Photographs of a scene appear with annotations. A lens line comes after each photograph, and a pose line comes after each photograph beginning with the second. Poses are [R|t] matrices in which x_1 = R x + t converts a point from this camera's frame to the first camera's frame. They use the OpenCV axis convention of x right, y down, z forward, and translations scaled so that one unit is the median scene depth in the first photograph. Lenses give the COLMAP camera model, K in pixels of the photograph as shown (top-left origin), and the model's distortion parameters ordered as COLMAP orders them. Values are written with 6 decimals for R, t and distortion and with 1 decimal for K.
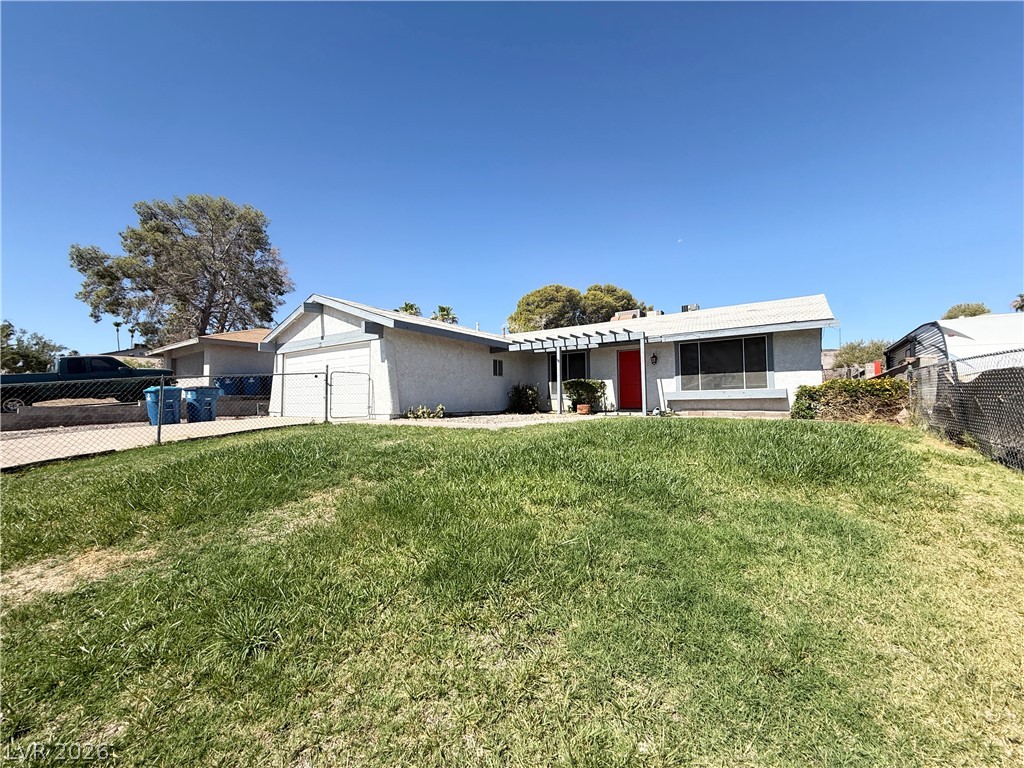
lens RADIAL K [[407.6, 0, 506.8], [0, 407.6, 384.6], [0, 0, 1]] dist [-0.000228, 0.000081]
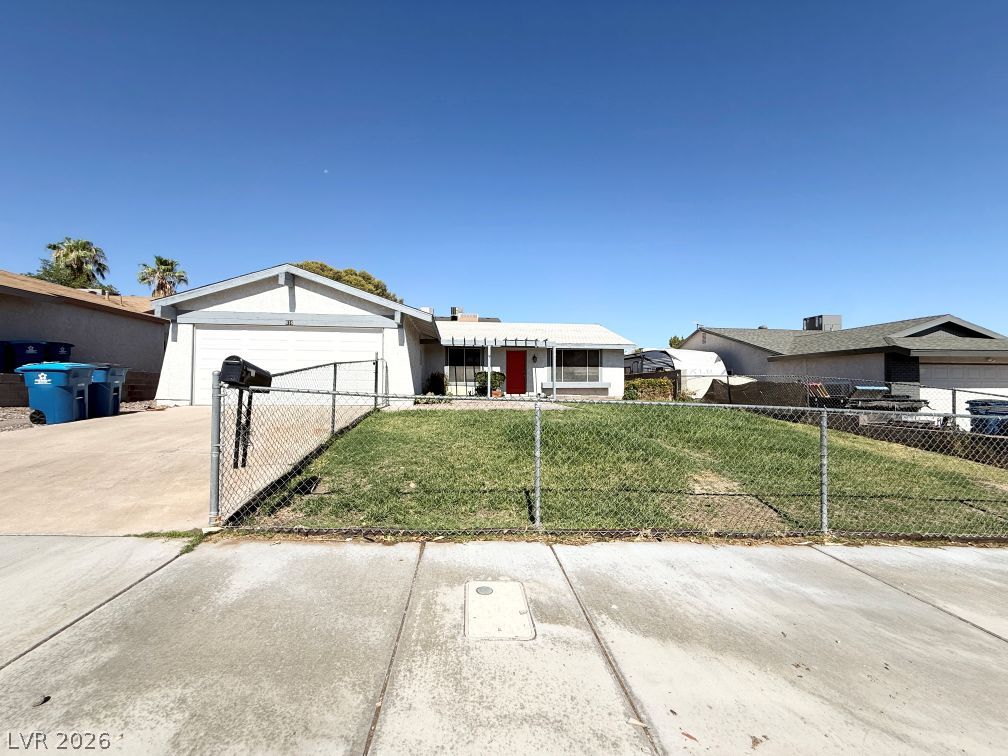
lens RADIAL K [[401.3, 0, 498.9], [0, 401.3, 378.6], [0, 0, 1]] dist [-0.000228, 0.000081]
pose [[0.741291, 0.024858, 0.670724, -0.652572], [-0.041917, 0.999078, 0.009301, -0.001460], [-0.669874, -0.035010, 0.741649, 0.055681]]
